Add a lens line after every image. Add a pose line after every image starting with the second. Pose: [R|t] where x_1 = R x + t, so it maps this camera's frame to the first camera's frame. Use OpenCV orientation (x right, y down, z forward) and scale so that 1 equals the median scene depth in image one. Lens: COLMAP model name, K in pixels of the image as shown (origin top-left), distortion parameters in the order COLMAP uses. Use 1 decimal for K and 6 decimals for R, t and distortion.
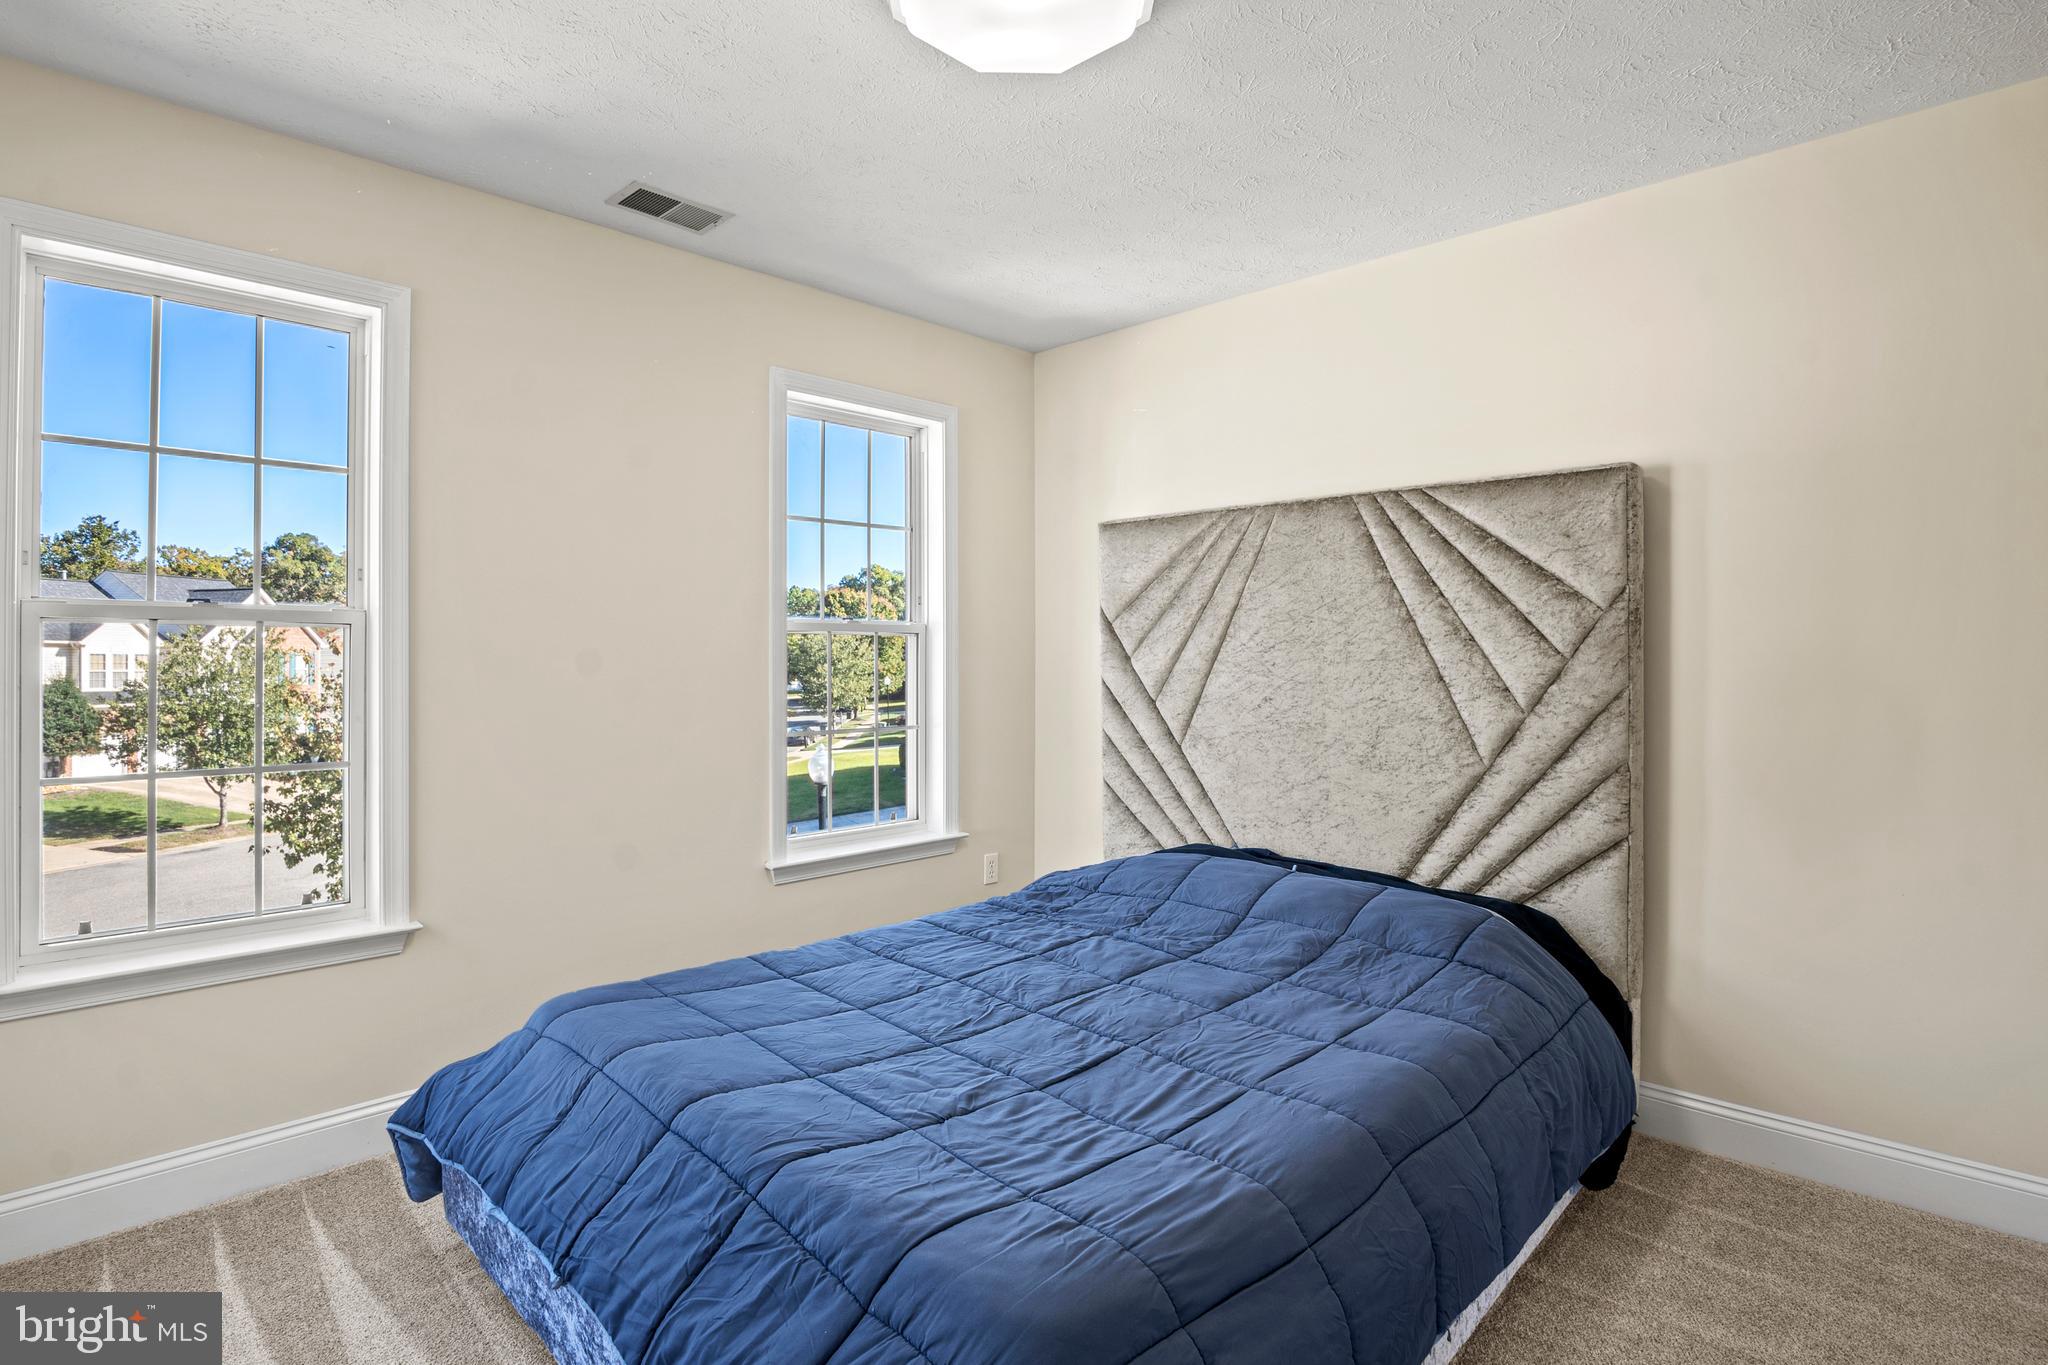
lens RADIAL K [[1012.7, 0, 980.6], [0, 1012.7, 668.9], [0, 0, 1]] dist [-0.001478, -0.007131]
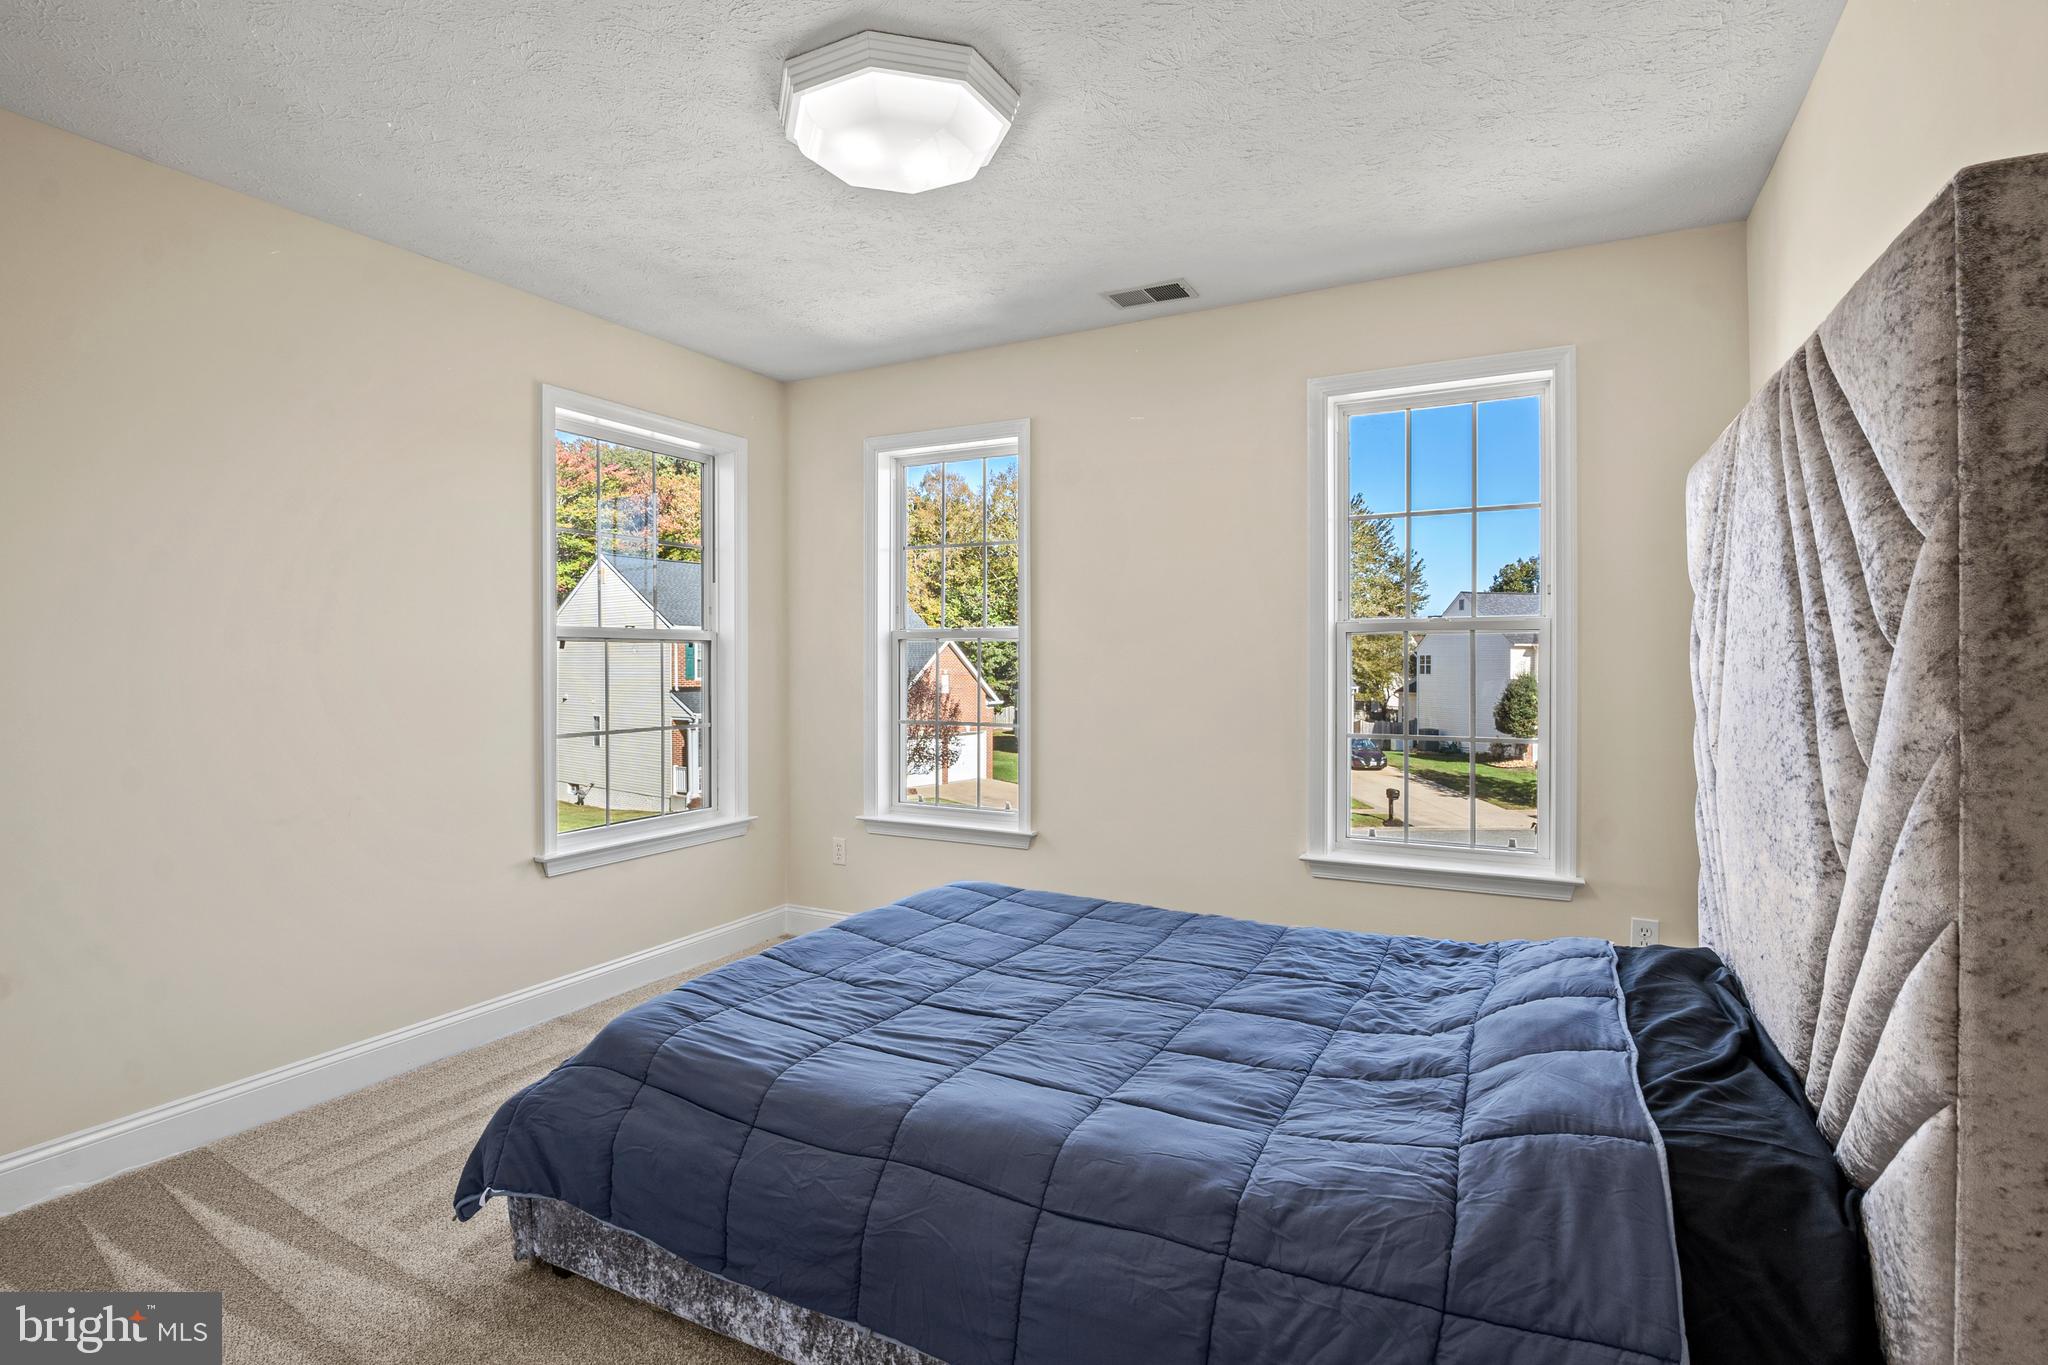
lens RADIAL K [[1013.4, 0, 1033.9], [0, 1013.4, 680.3], [0, 0, 1]] dist [-0.003412, -0.001586]
pose [[0.313671, 0.022659, -0.949261, 0.920140], [-0.012452, 0.999727, 0.019749, -0.007492], [0.949450, 0.005626, 0.313868, 0.530594]]
